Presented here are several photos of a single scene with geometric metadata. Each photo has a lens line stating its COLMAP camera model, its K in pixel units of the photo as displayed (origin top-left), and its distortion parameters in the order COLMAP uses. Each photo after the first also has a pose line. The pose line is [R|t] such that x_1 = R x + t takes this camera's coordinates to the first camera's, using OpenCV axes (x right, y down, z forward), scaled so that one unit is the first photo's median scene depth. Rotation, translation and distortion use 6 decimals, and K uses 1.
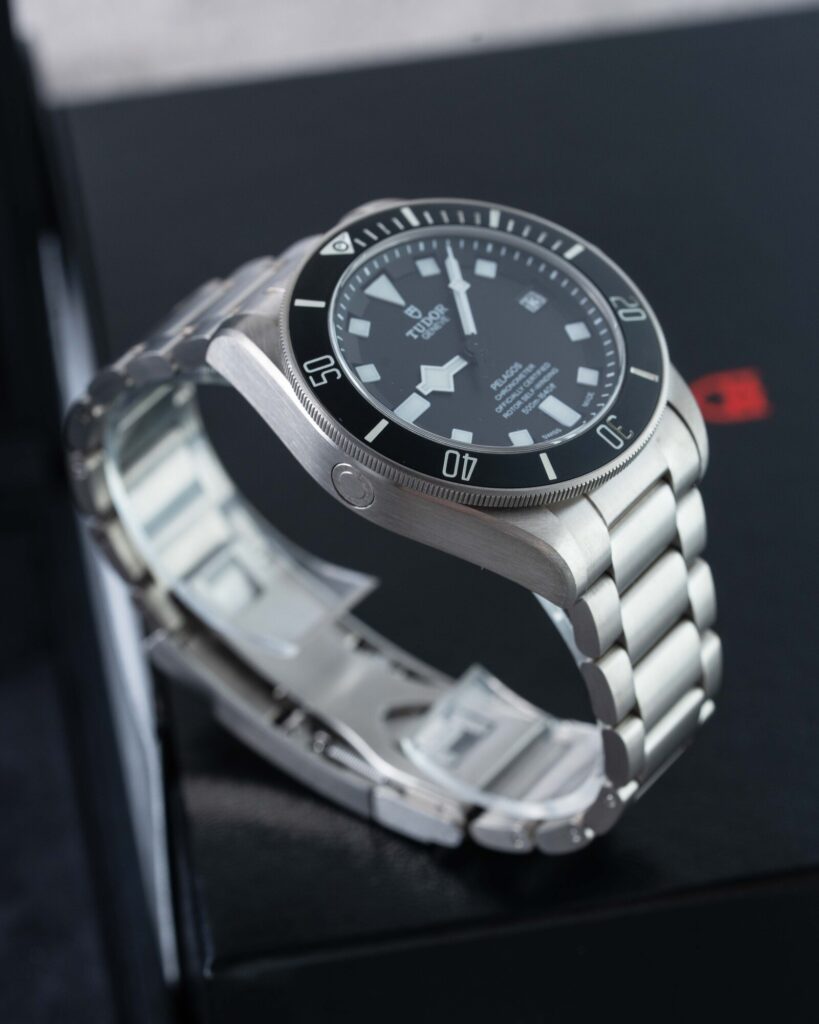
lens RADIAL K [[4447.4, 0, 408.2], [0, 4447.4, 510.0], [0, 0, 1]] dist [-0.109706, 0.000000]
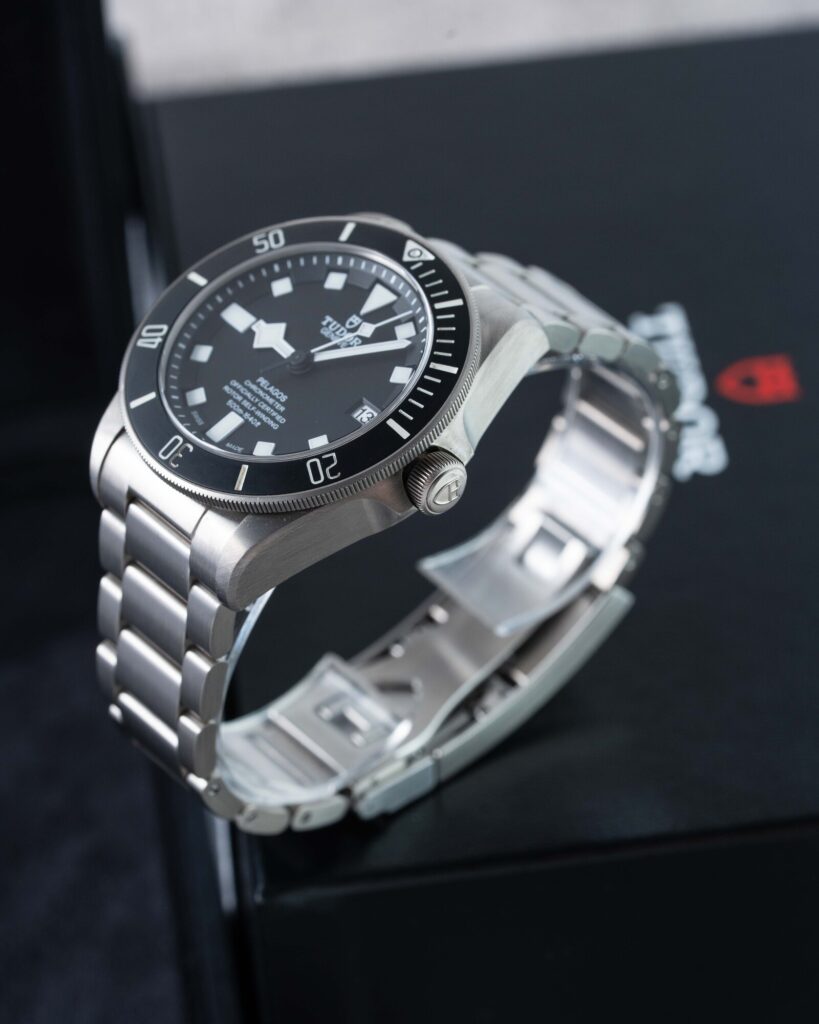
lens RADIAL K [[4447.4, 0, 407.9], [0, 4447.4, 511.1], [0, 0, 1]] dist [-0.109706, 0.000000]
pose [[-0.246979, 0.663162, -0.706553, 0.783402], [-0.618531, 0.453392, 0.641759, -0.718255], [0.745936, 0.595526, 0.298208, 0.725032]]
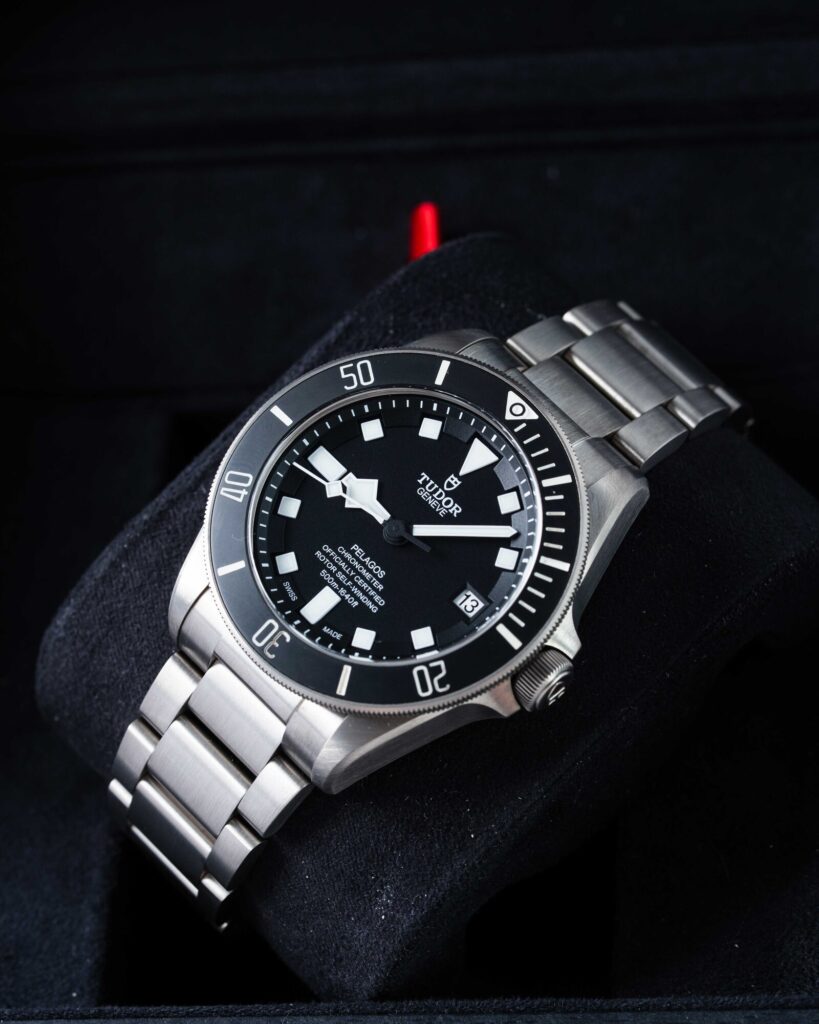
lens RADIAL K [[4447.4, 0, 407.6], [0, 4447.4, 513.1], [0, 0, 1]] dist [-0.109706, 0.000000]
pose [[-0.205564, 0.845100, -0.493507, 0.511701], [-0.684259, 0.236409, 0.689855, -0.738787], [0.699666, 0.479496, 0.529671, 0.463794]]
